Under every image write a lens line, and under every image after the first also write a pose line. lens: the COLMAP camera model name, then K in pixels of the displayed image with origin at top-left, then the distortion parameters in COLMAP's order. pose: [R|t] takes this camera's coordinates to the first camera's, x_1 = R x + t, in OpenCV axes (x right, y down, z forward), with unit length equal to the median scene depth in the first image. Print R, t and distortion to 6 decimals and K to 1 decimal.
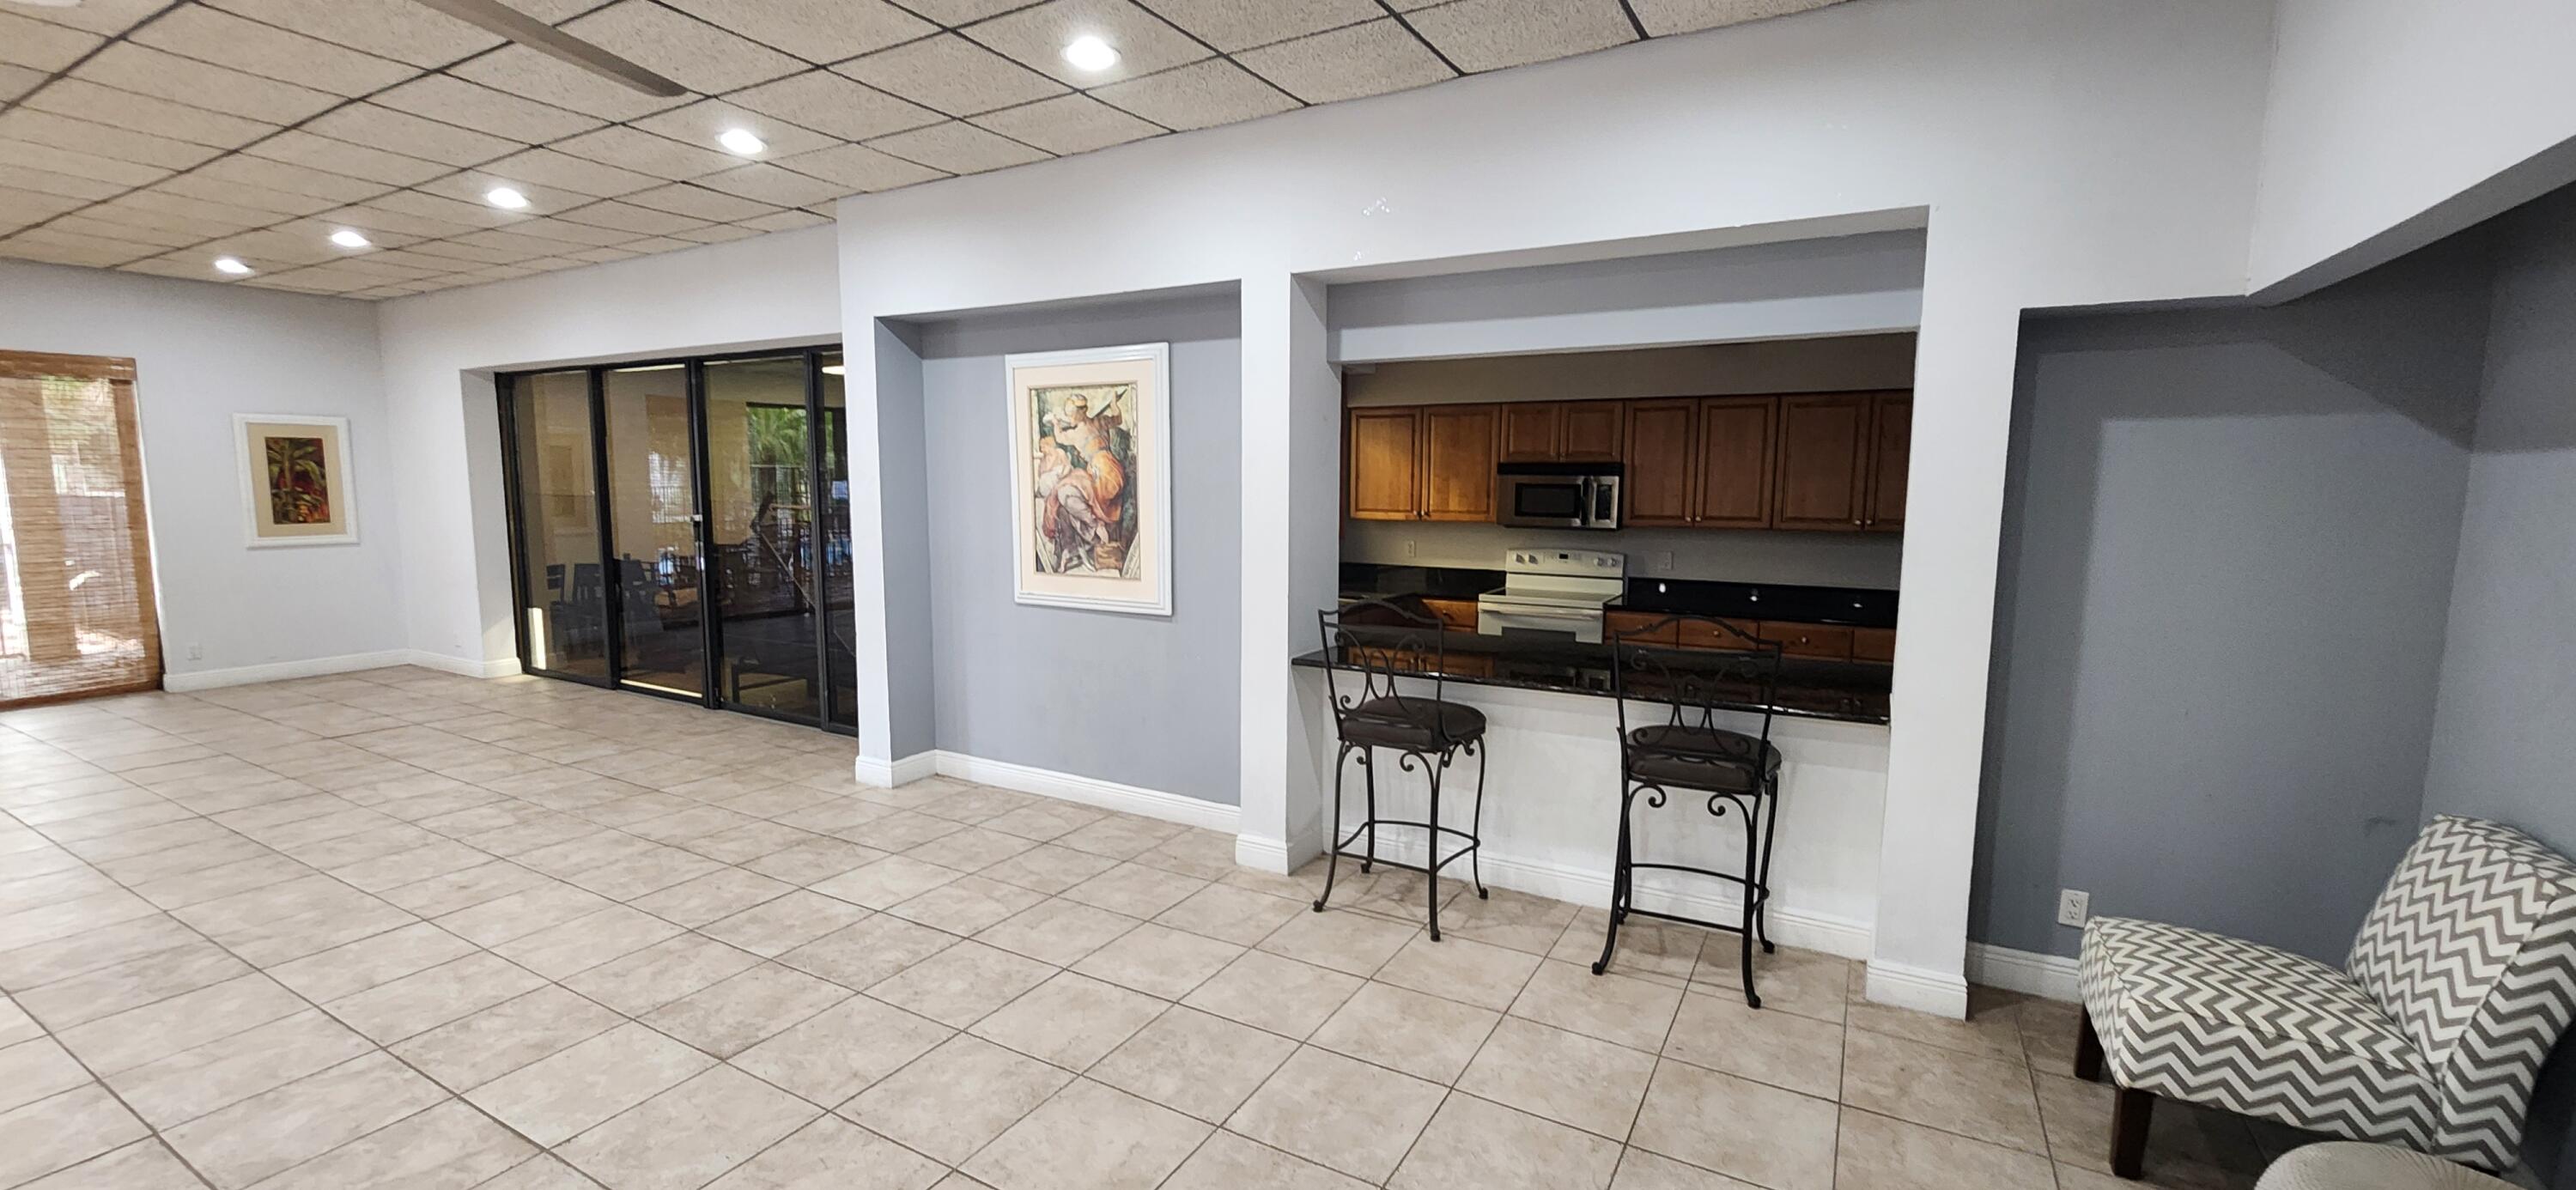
lens RADIAL K [[1045.1, 0, 1282.3], [0, 1045.1, 597.6], [0, 0, 1]] dist [-0.002457, -0.001377]
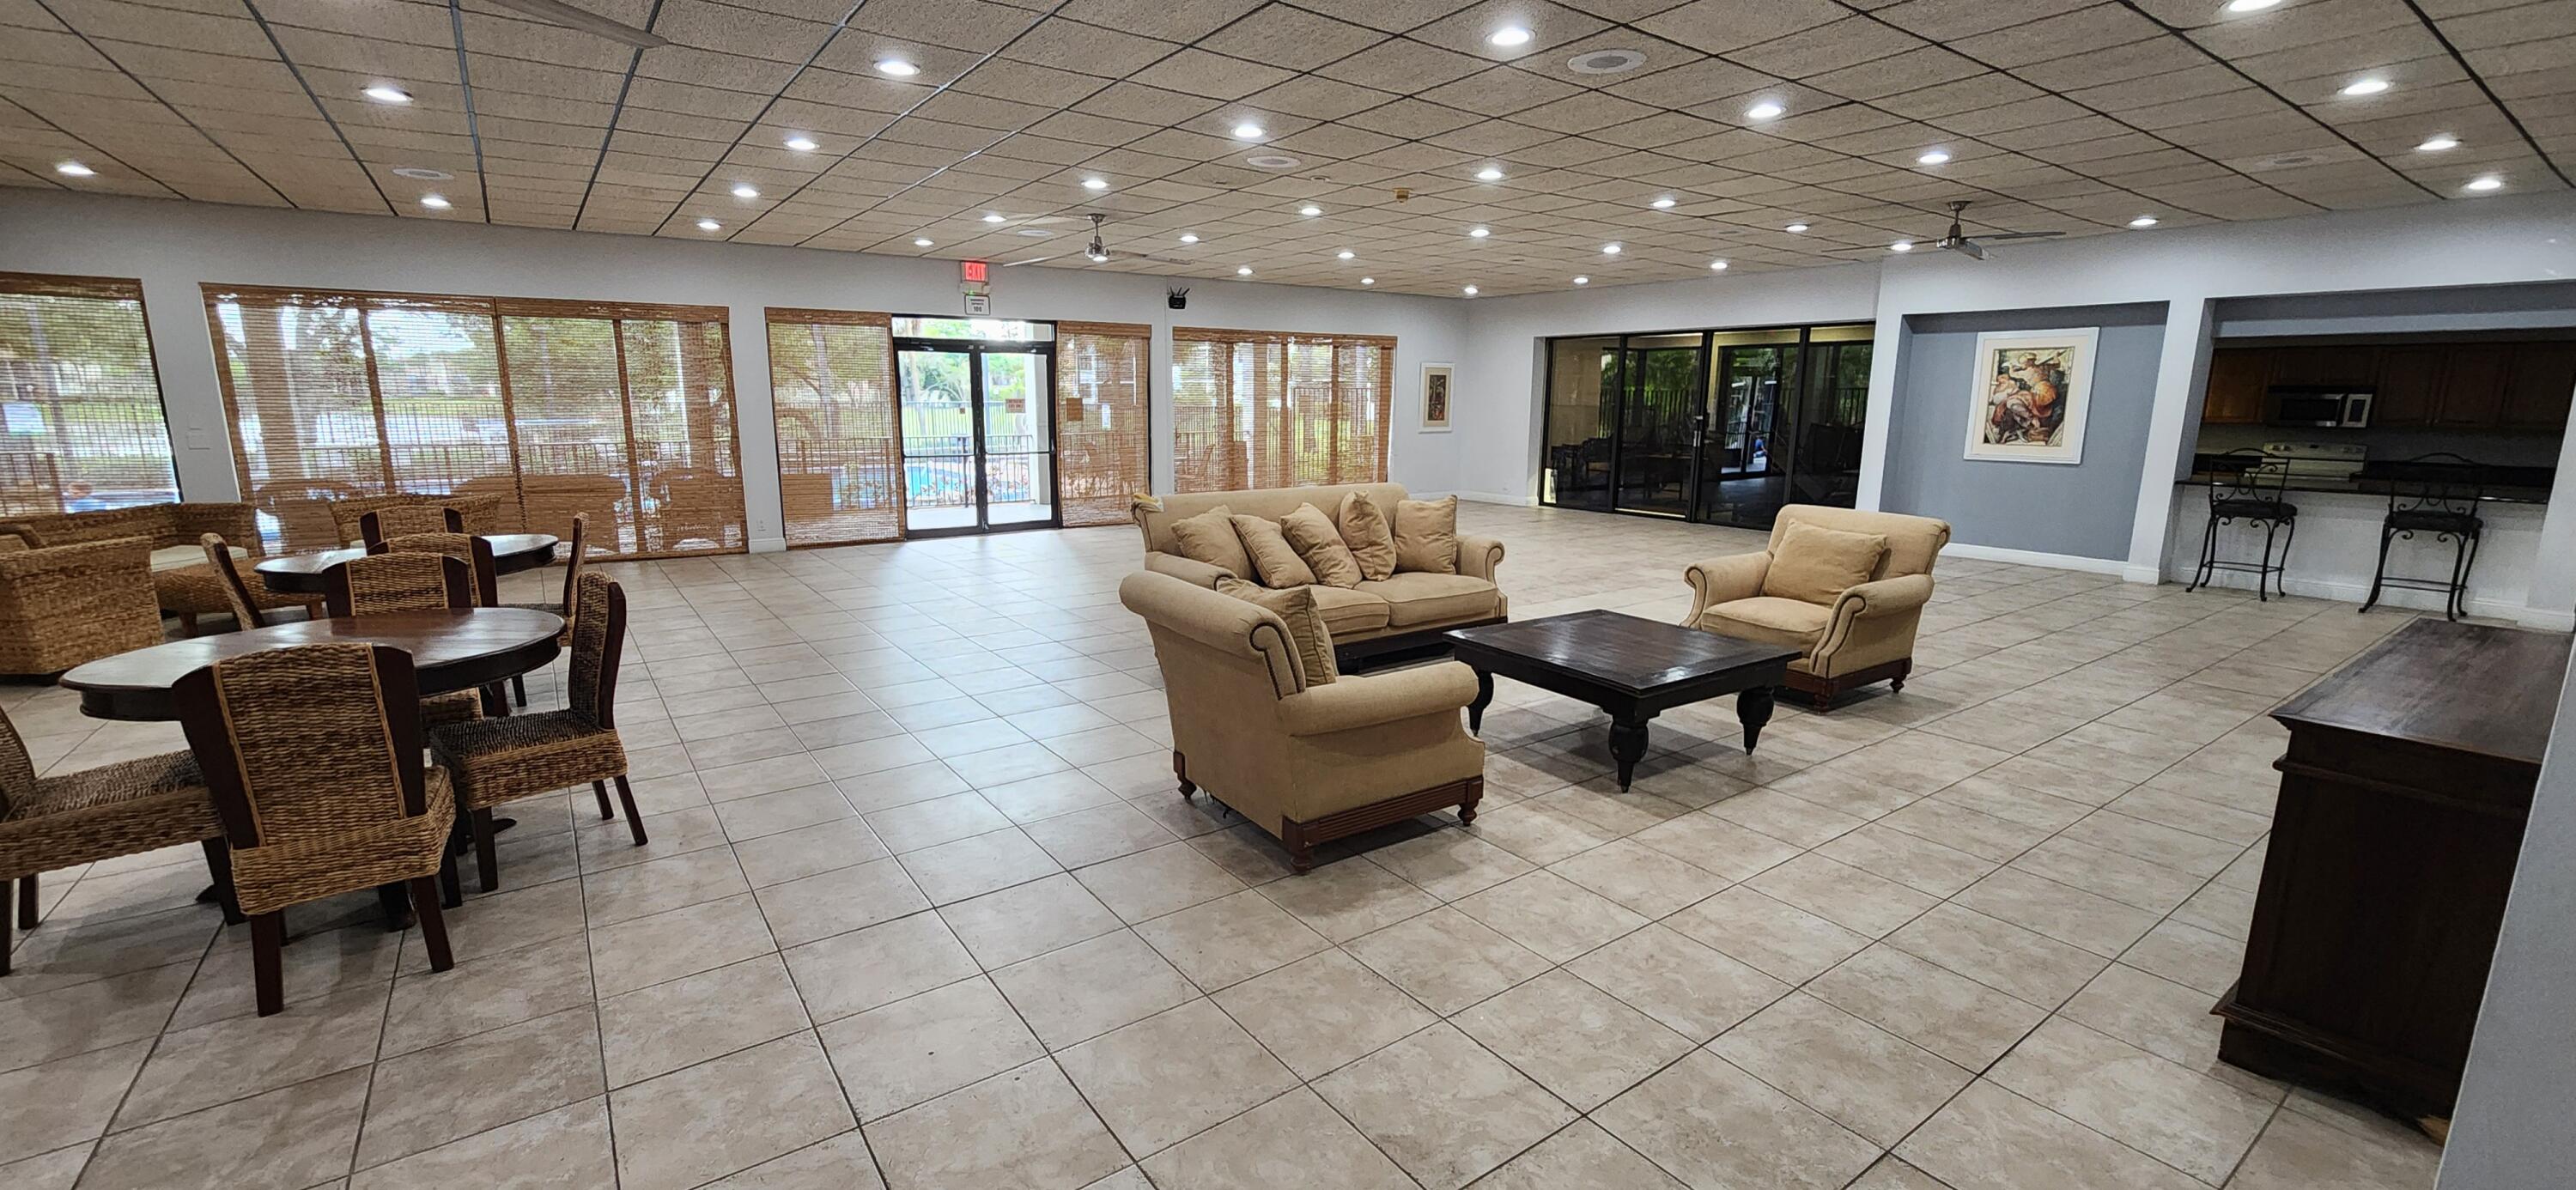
lens RADIAL K [[1045.1, 0, 1288.1], [0, 1045.1, 596.5], [0, 0, 1]] dist [-0.002457, -0.001377]
pose [[0.908046, 0.077178, -0.411700, -0.619608], [-0.046143, 0.995328, 0.084813, 0.163757], [0.416322, -0.058017, 0.907364, -1.411778]]
